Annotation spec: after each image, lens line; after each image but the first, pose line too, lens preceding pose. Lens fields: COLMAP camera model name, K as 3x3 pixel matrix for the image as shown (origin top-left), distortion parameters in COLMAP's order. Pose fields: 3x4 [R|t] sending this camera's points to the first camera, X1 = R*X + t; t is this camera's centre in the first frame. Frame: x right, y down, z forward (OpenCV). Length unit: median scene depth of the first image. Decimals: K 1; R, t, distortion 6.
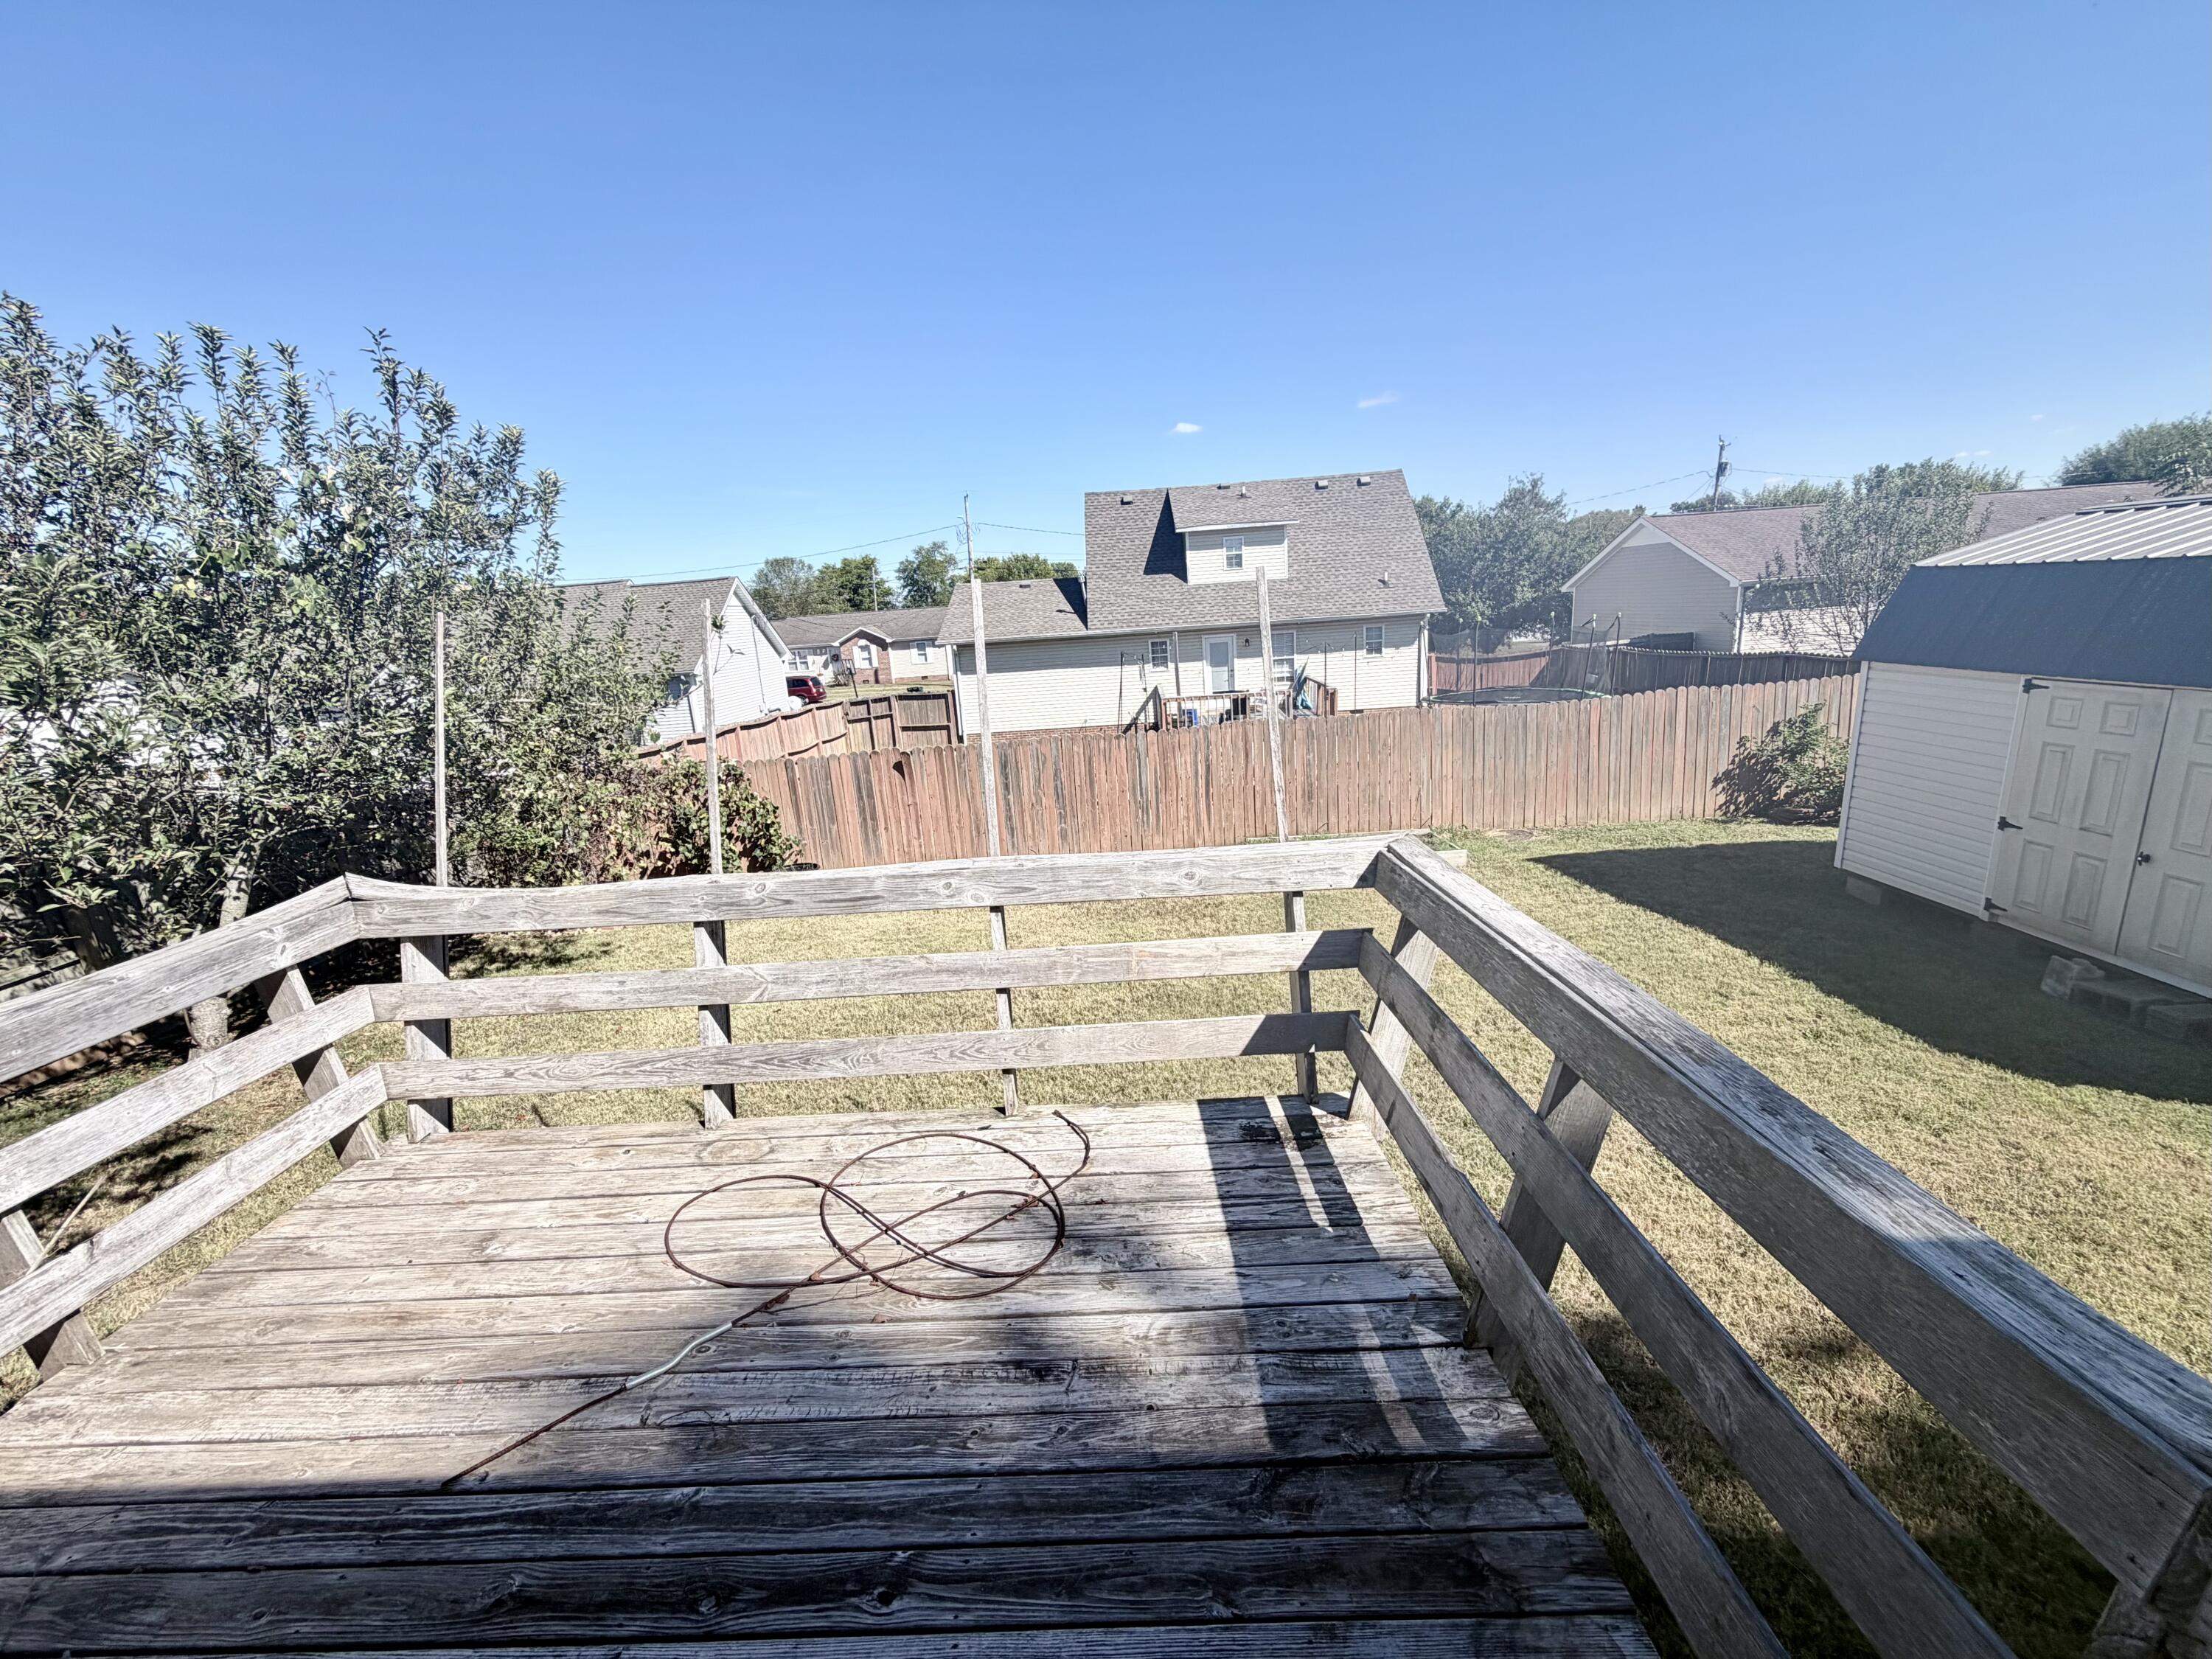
lens RADIAL K [[879.4, 0, 1103.0], [0, 879.4, 821.6], [0, 0, 1]] dist [-0.000397, -0.000452]
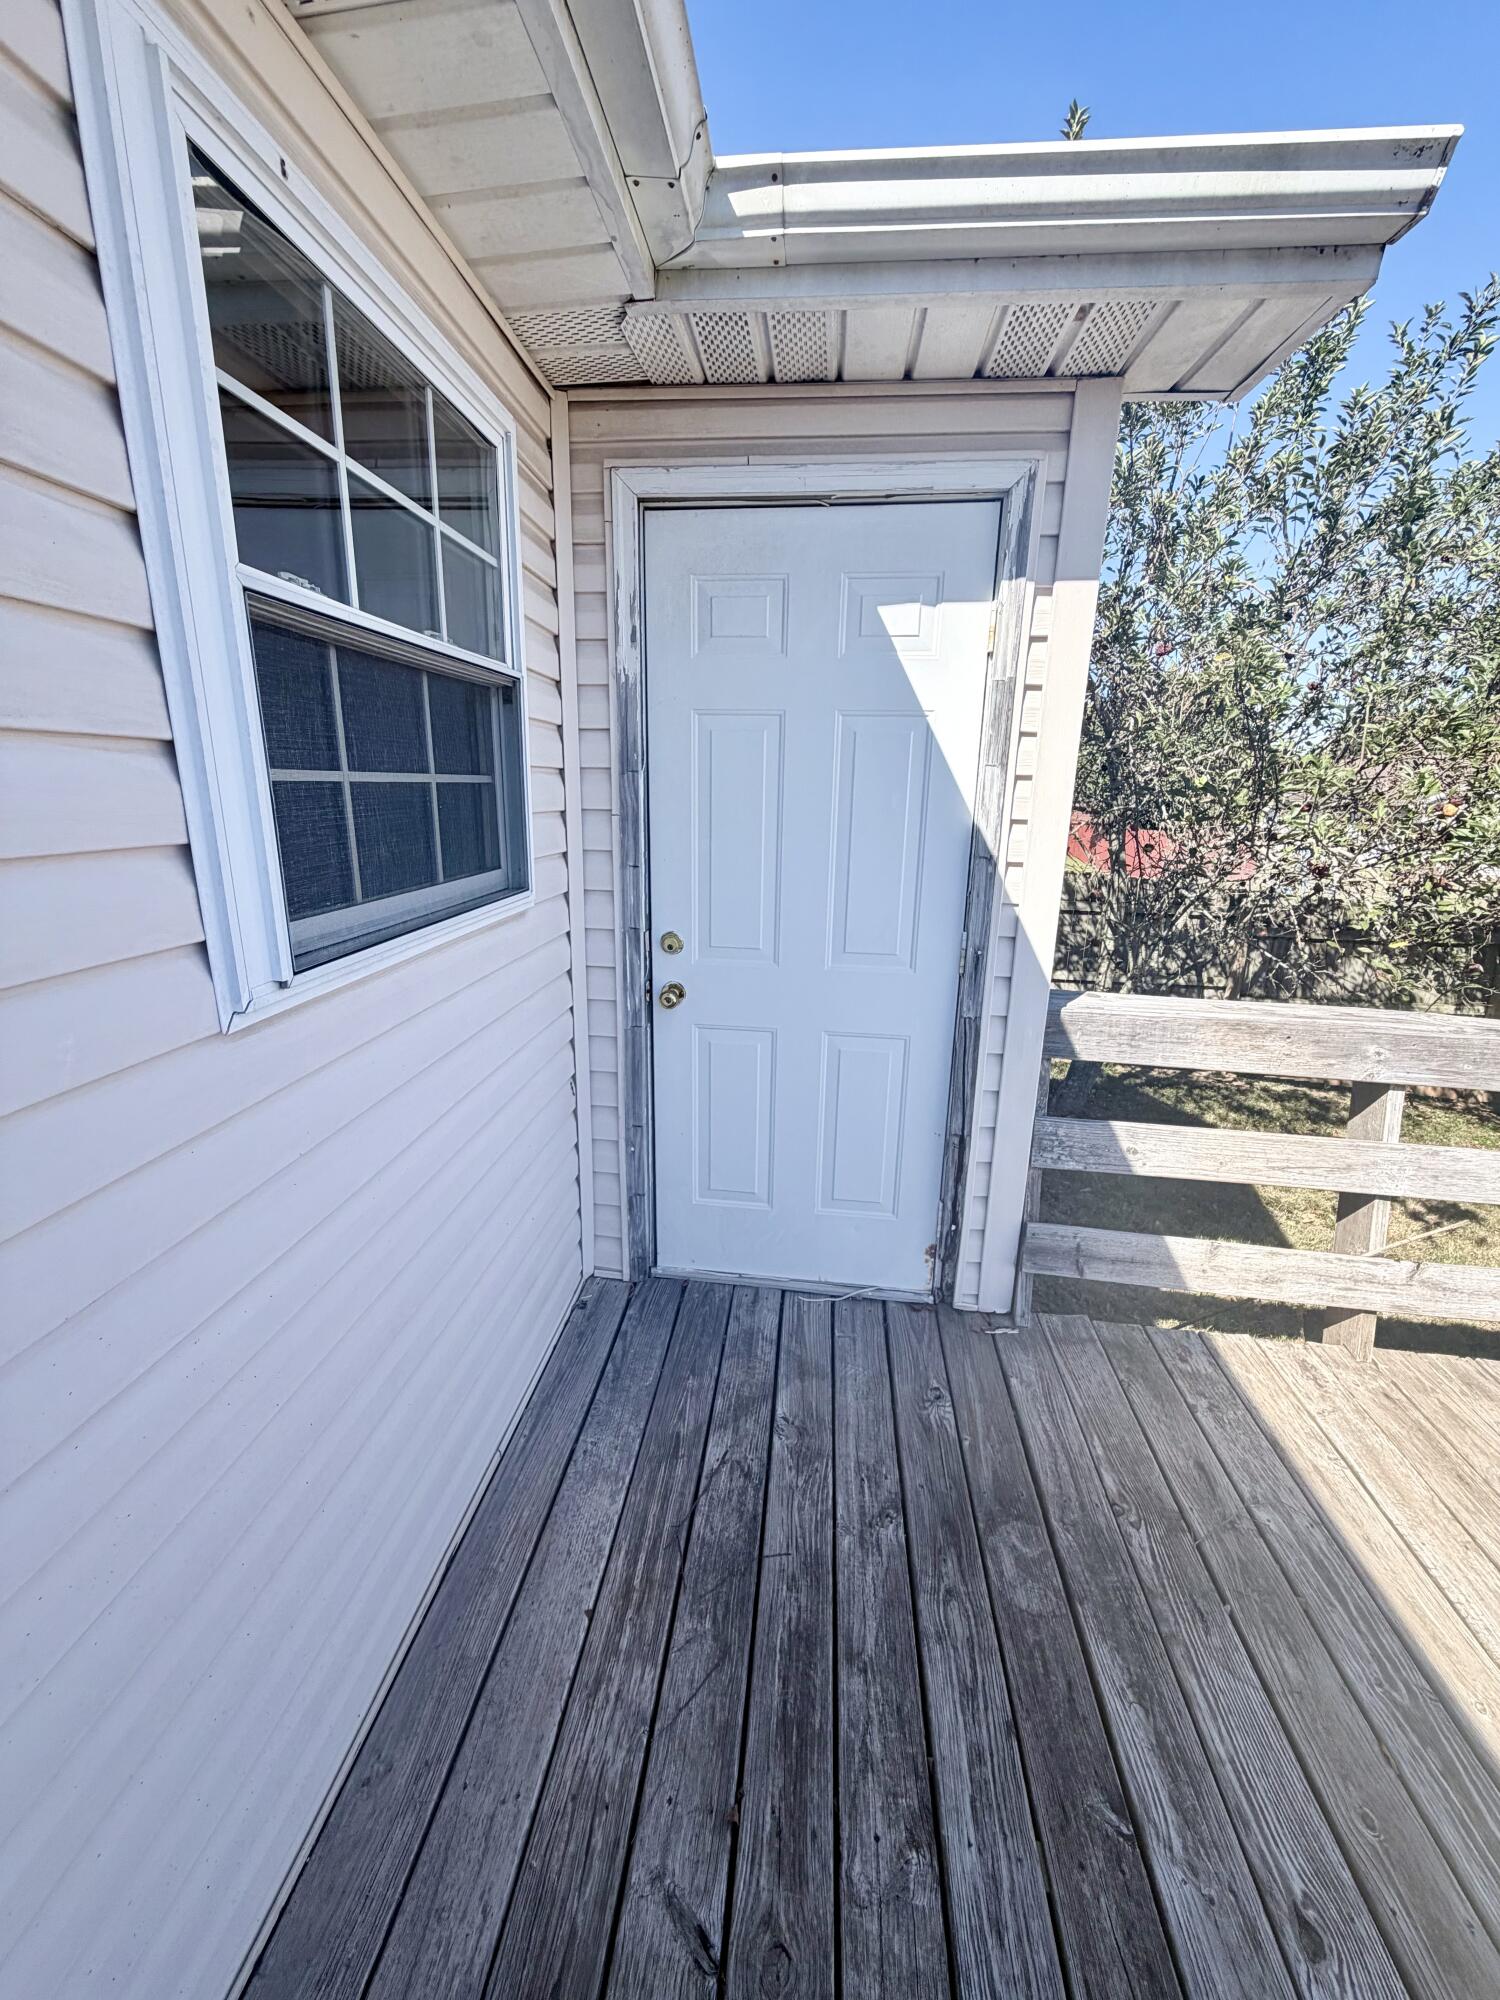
lens RADIAL K [[795.1, 0, 750.1], [0, 795.1, 989.9], [0, 0, 1]] dist [-0.000397, -0.000452]
pose [[-0.083028, 0.312700, -0.946216, -0.139572], [-0.252095, 0.912021, 0.323520, 0.039495], [0.964134, 0.265398, 0.003106, 0.077976]]
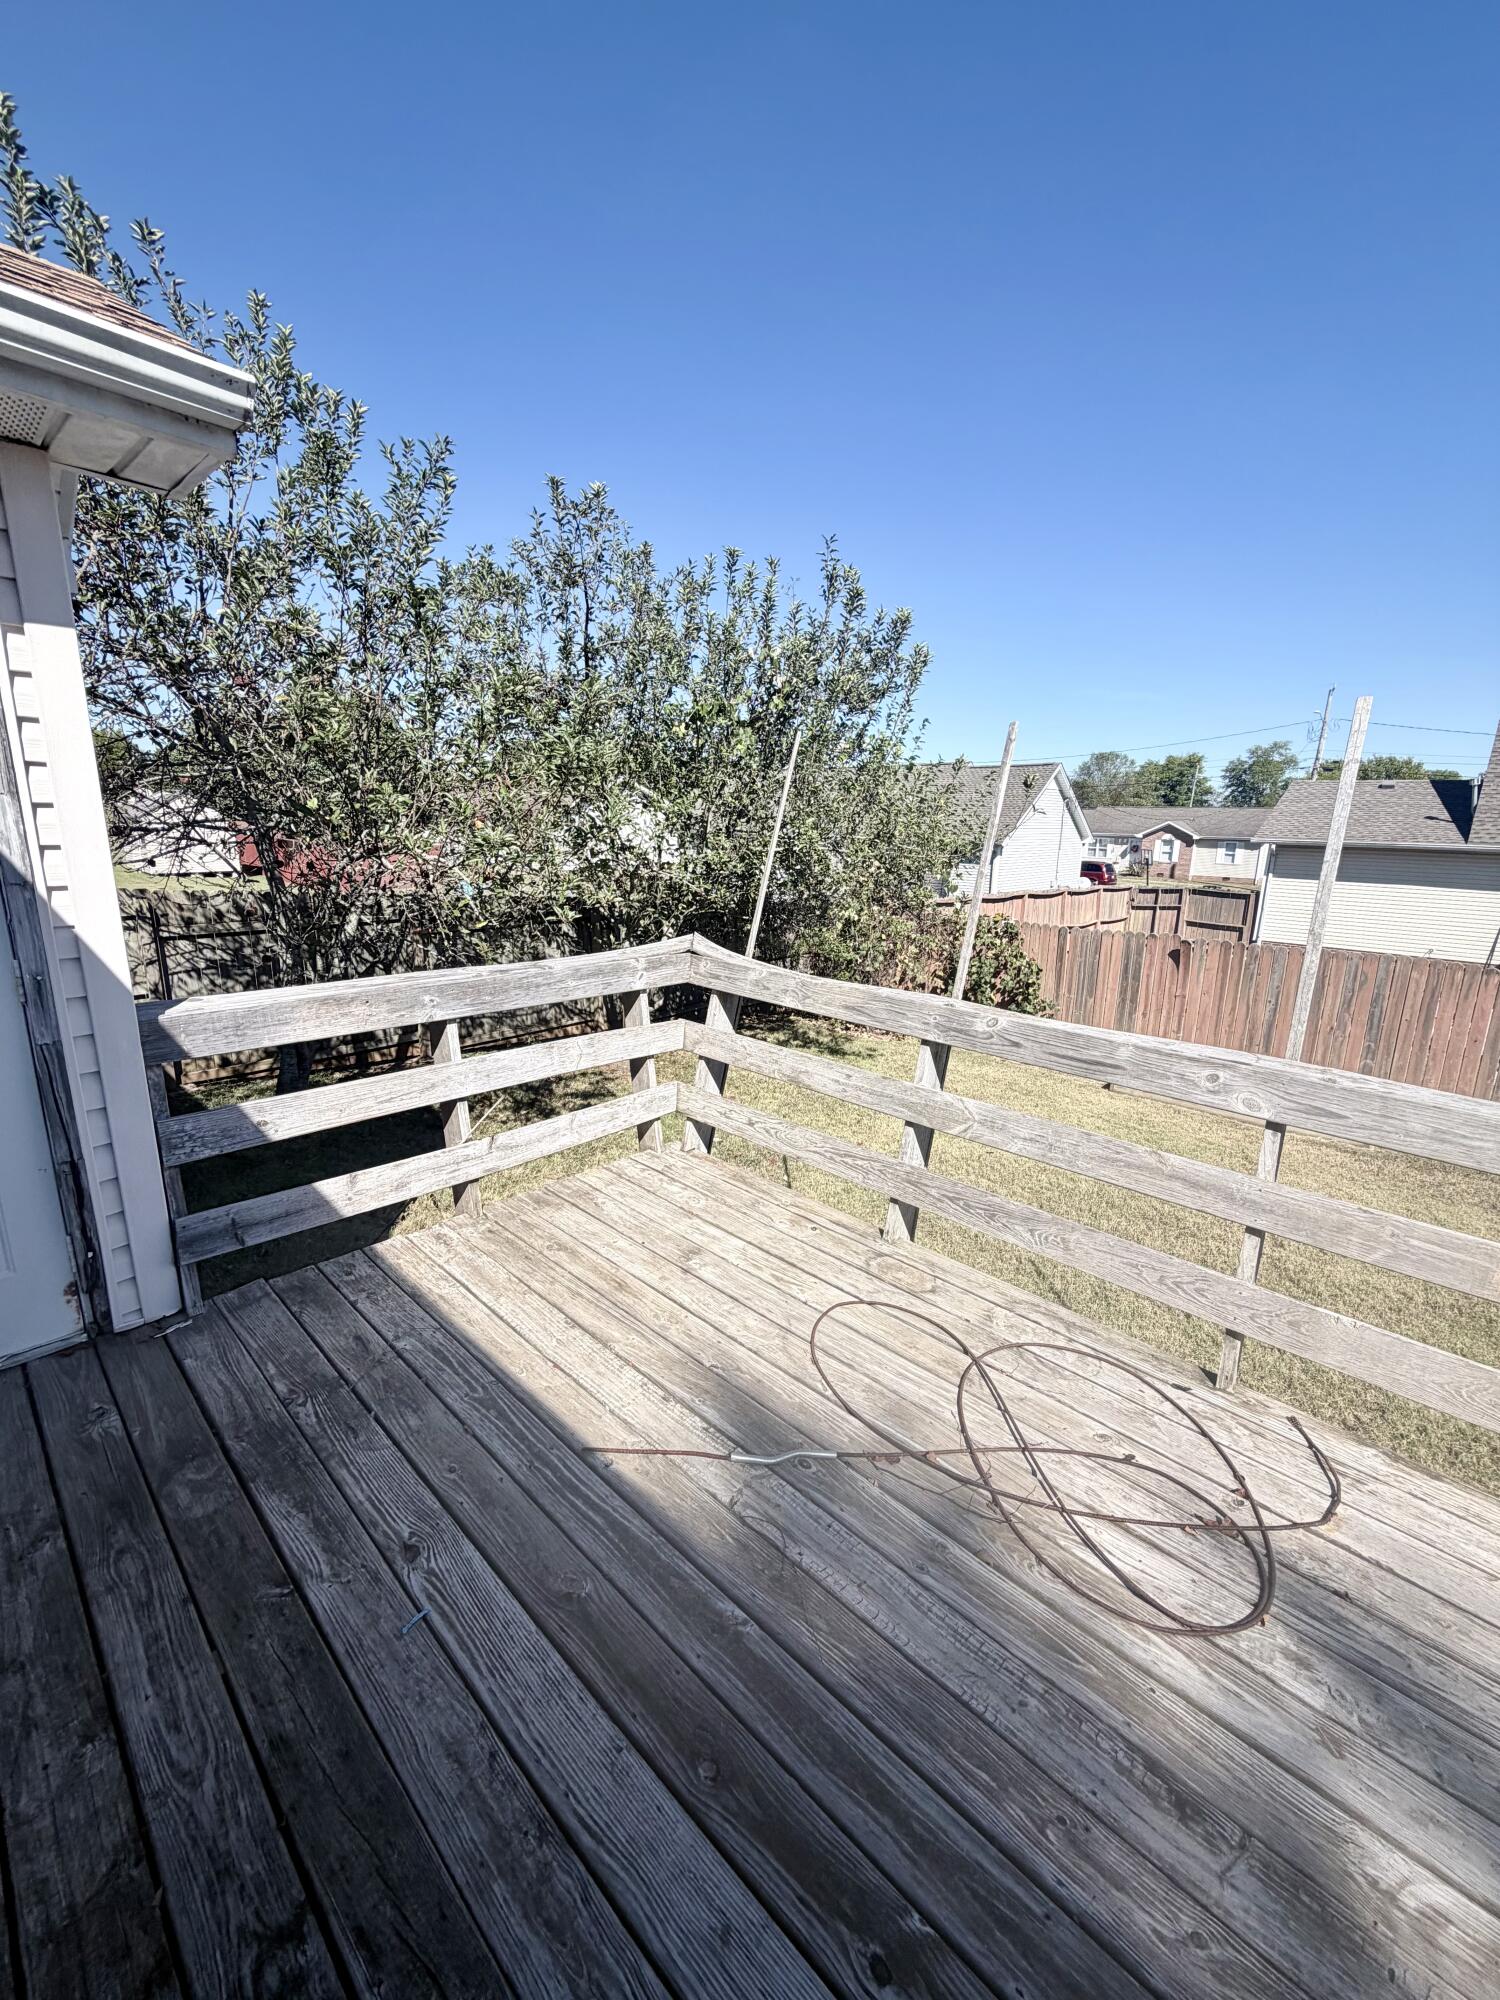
lens RADIAL K [[795.1, 0, 754.7], [0, 795.1, 991.0], [0, 0, 1]] dist [-0.000397, -0.000452]
pose [[0.738810, 0.222578, -0.636096, -0.024626], [-0.224395, 0.971272, 0.079230, 0.018951], [0.635458, 0.084201, 0.767531, 0.103886]]
